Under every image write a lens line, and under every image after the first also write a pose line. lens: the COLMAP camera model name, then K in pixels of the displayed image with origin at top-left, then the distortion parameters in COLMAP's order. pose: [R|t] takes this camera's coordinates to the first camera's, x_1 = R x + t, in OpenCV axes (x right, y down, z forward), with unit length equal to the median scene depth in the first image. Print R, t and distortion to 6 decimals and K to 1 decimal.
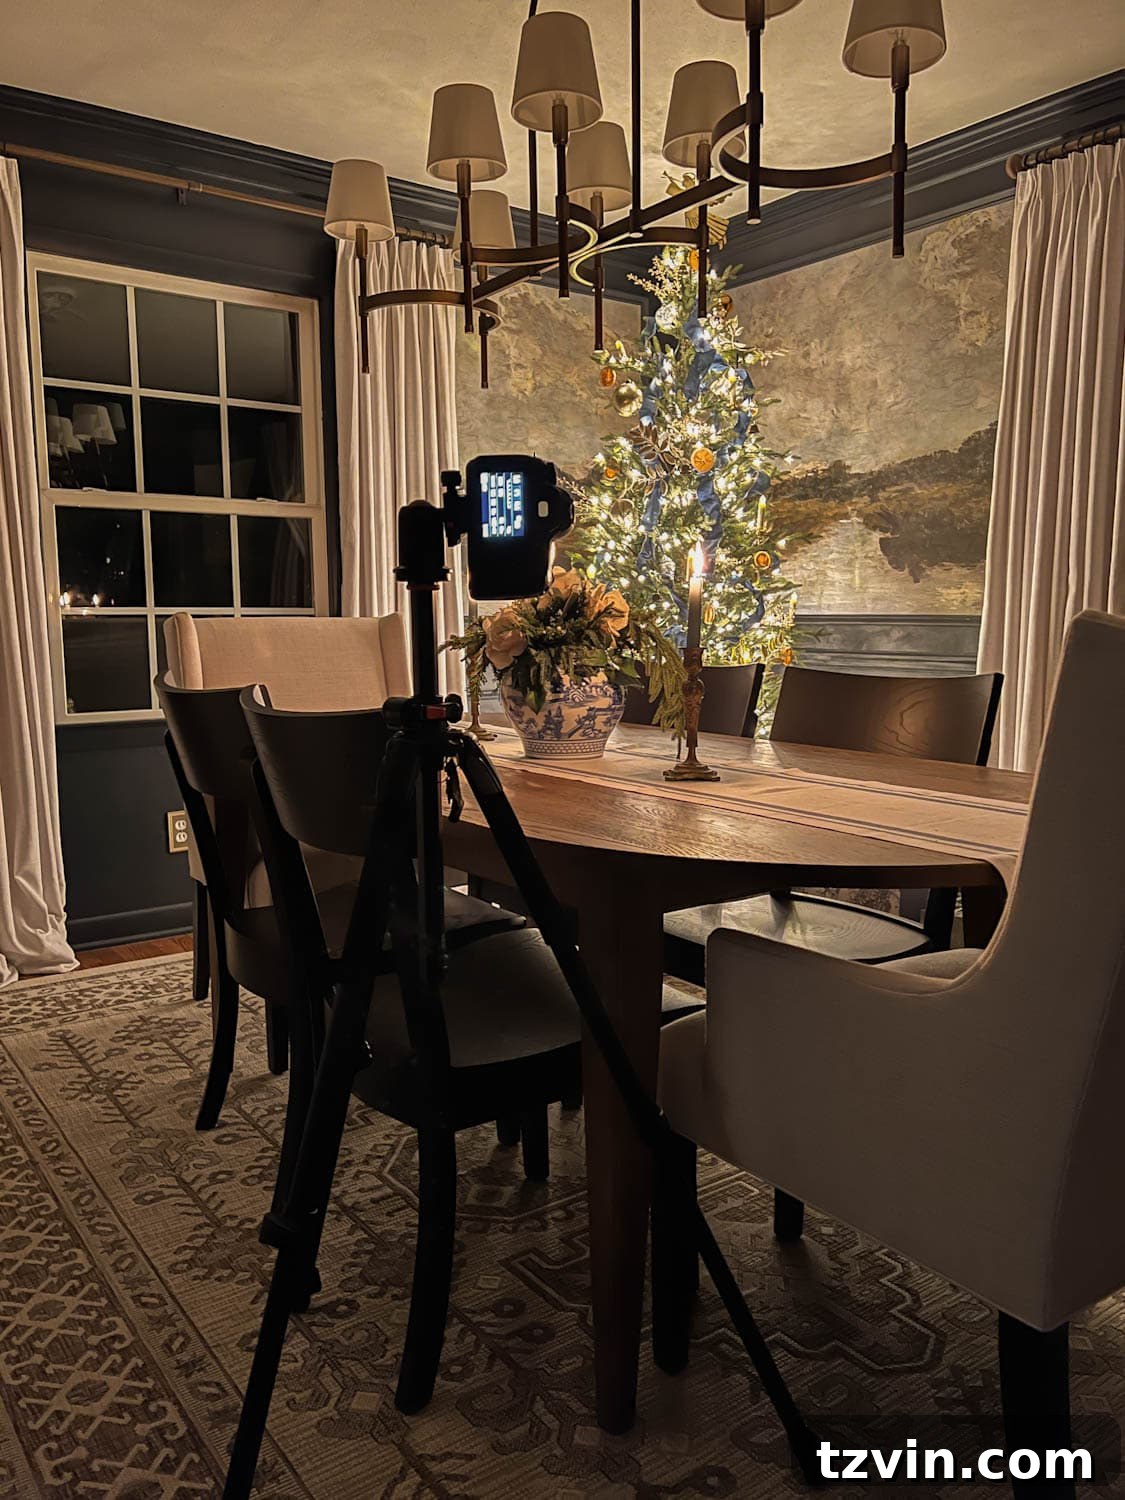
lens RADIAL K [[1149.8, 0, 638.5], [0, 1149.8, 750.5], [0, 0, 1]] dist [0.083017, -0.129922]
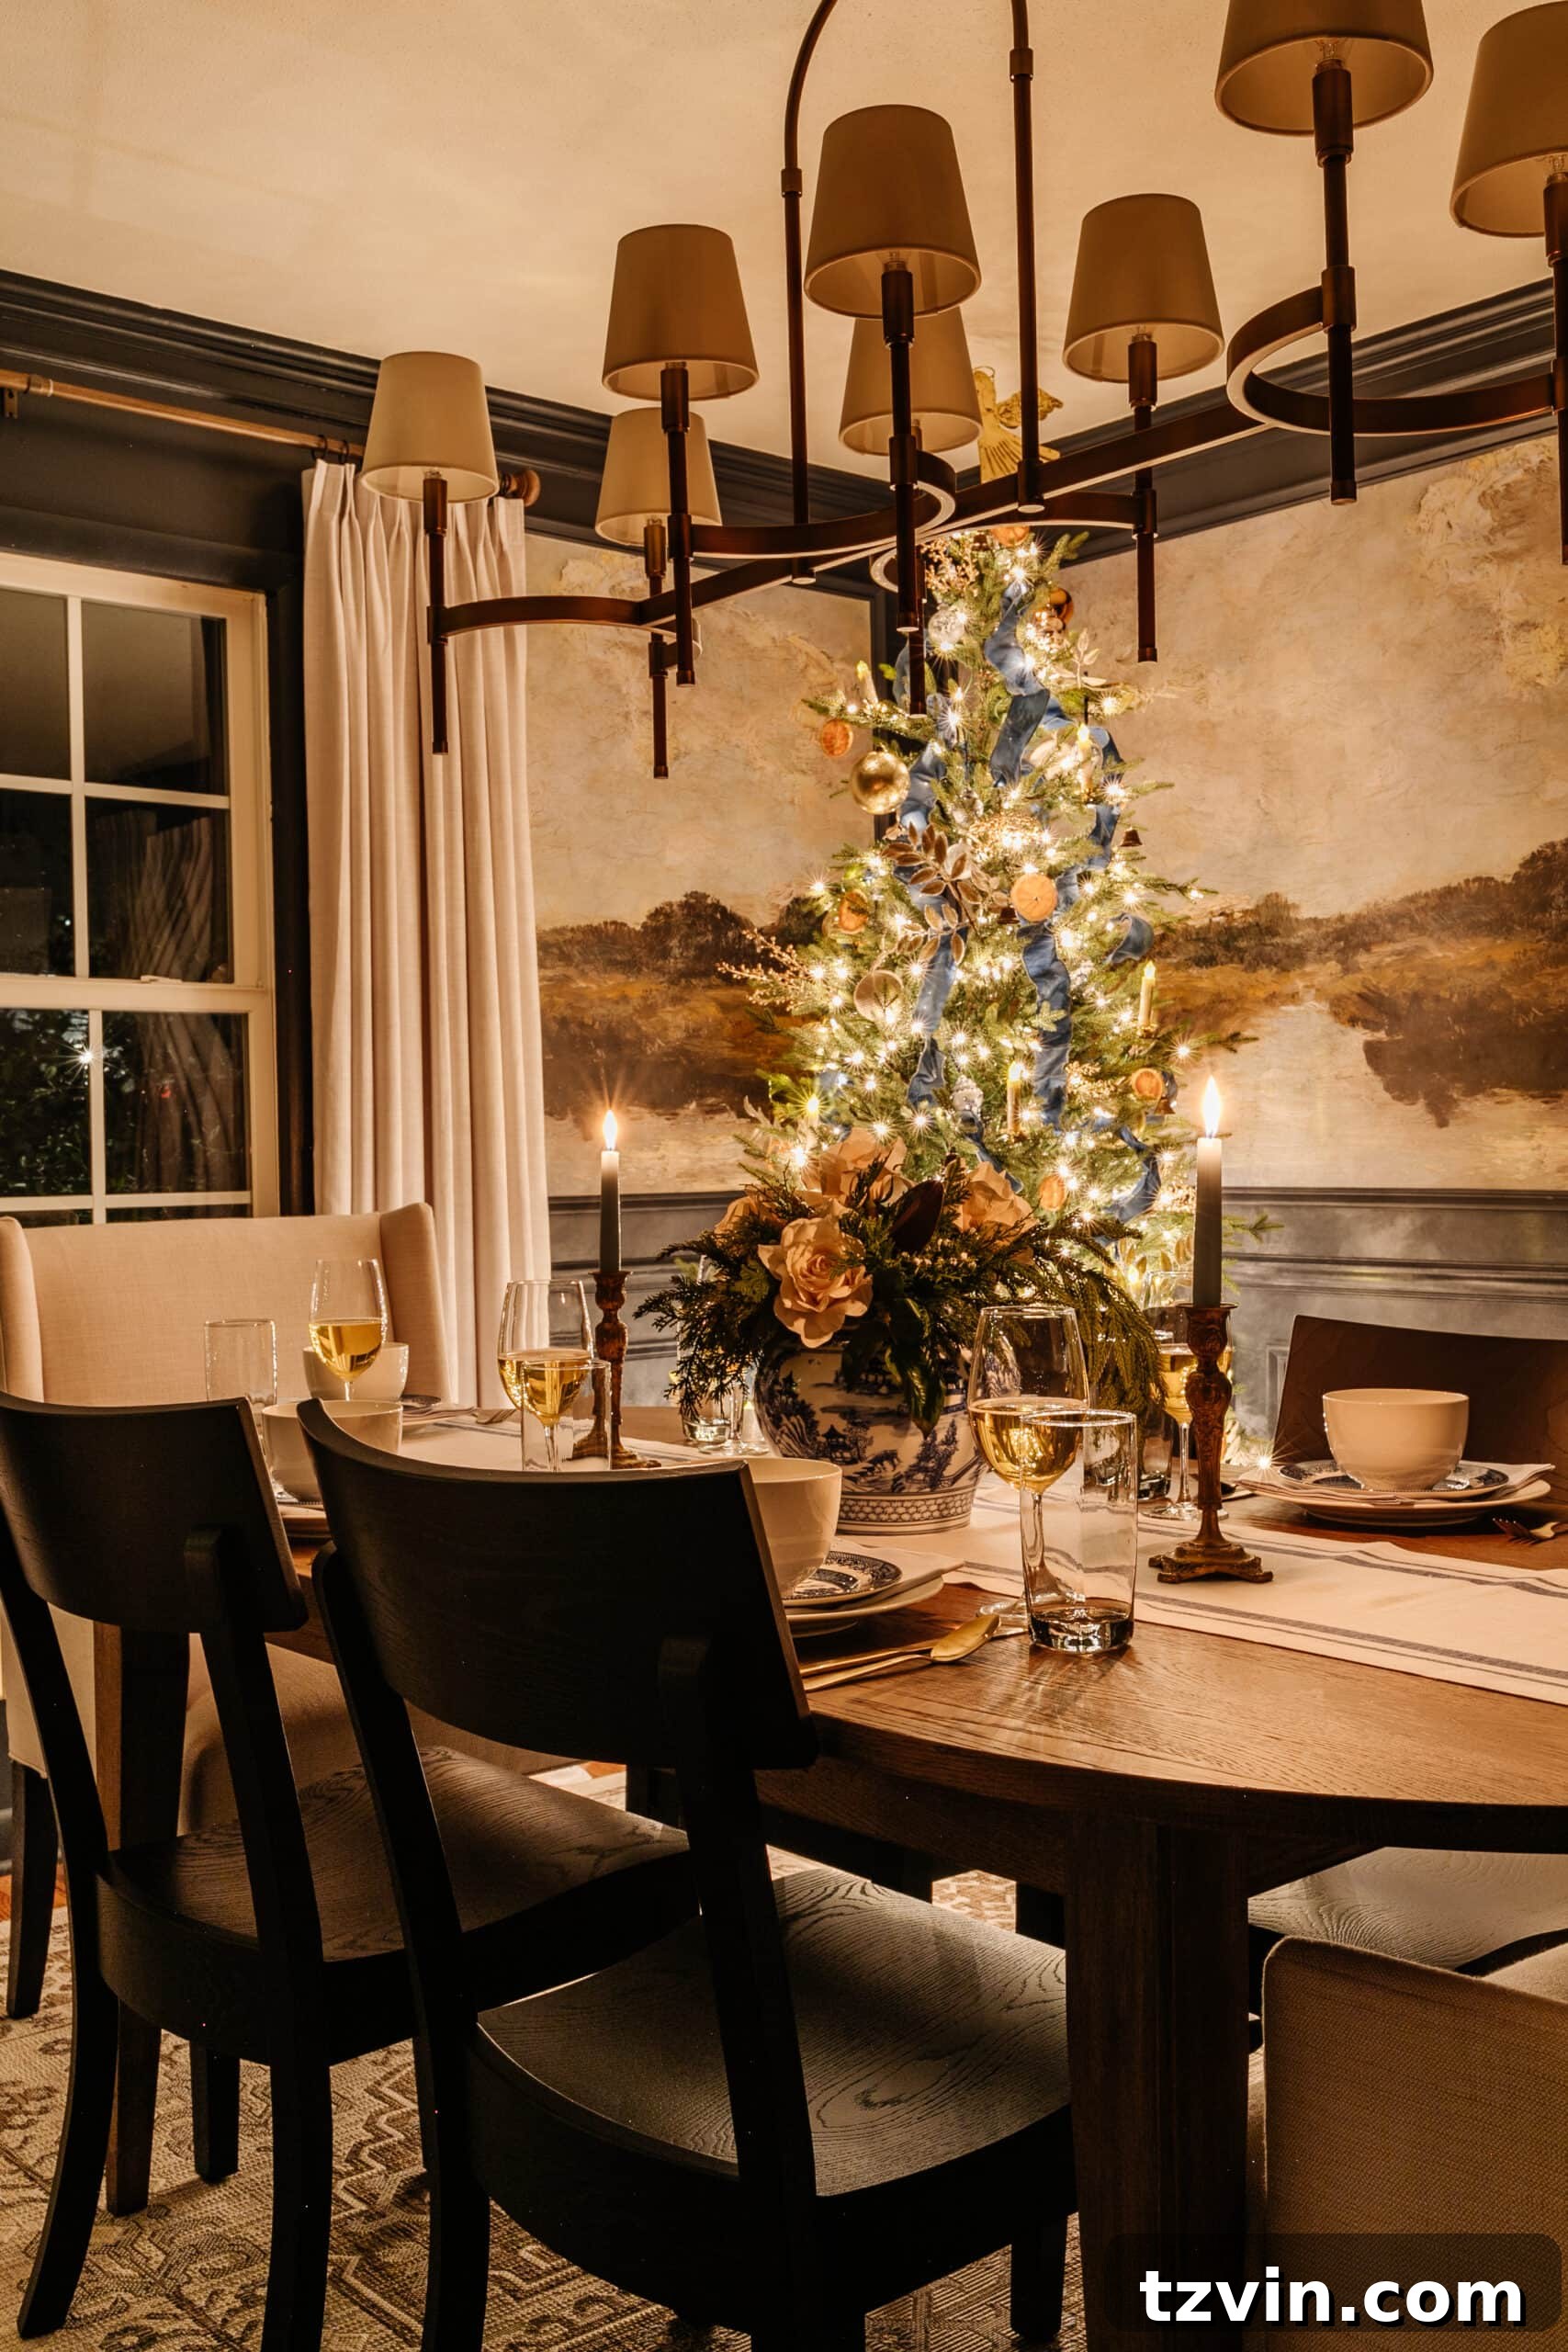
lens RADIAL K [[2238.3, 0, 784.0], [0, 2238.3, 1176.0], [0, 0, 1]] dist [0.010986, -0.016502]
pose [[0.998962, -0.008961, 0.044653, -0.098962], [0.013306, 0.995100, -0.097971, -0.029539], [-0.043556, 0.098464, 0.994187, 0.020615]]
